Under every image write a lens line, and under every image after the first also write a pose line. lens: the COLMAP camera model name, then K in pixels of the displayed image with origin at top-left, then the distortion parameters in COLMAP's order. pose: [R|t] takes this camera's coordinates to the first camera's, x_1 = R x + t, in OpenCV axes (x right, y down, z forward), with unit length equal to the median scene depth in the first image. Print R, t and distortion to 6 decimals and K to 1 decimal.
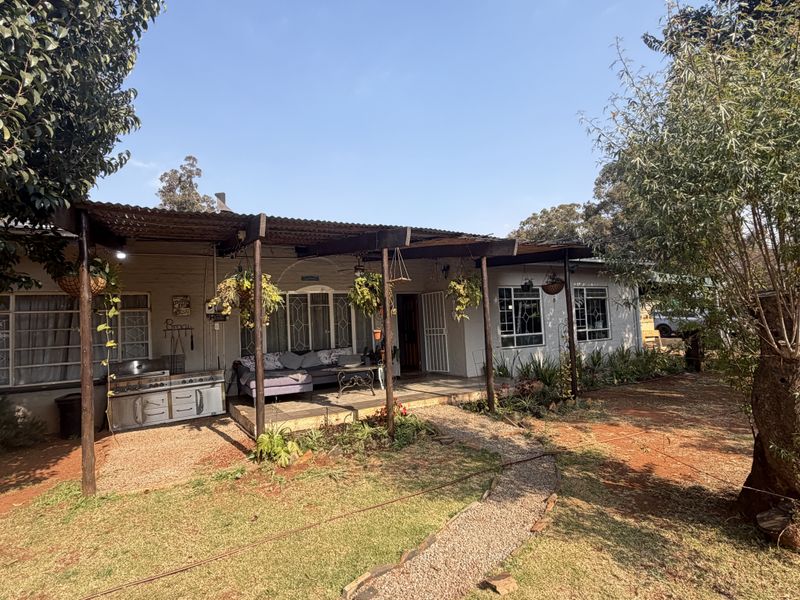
lens RADIAL K [[323.7, 0, 408.2], [0, 323.7, 305.4], [0, 0, 1]] dist [0.000587, 0.000647]
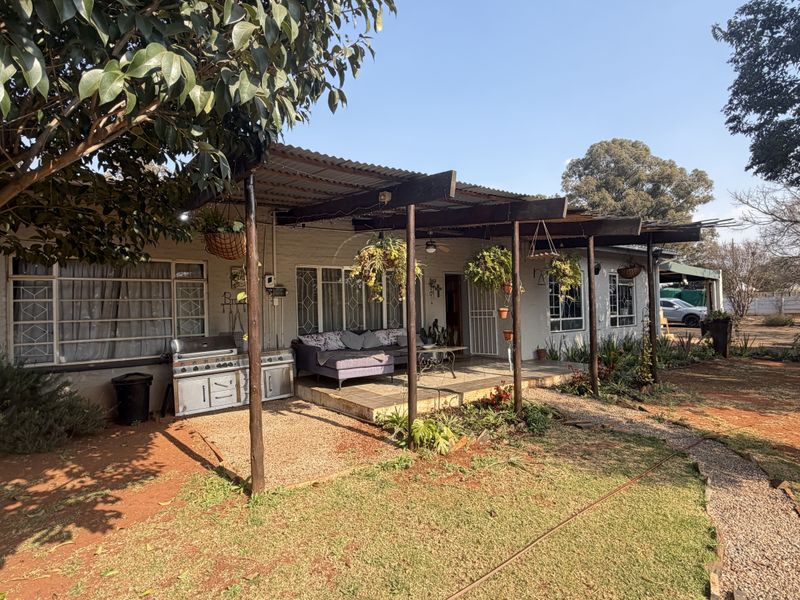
lens RADIAL K [[323.7, 0, 395.1], [0, 323.7, 297.0], [0, 0, 1]] dist [0.000587, 0.000647]
pose [[0.996111, 0.027699, 0.083640, -0.383890], [-0.029490, 0.999360, 0.020261, 0.026137], [-0.083025, -0.022649, 0.996290, 0.071852]]
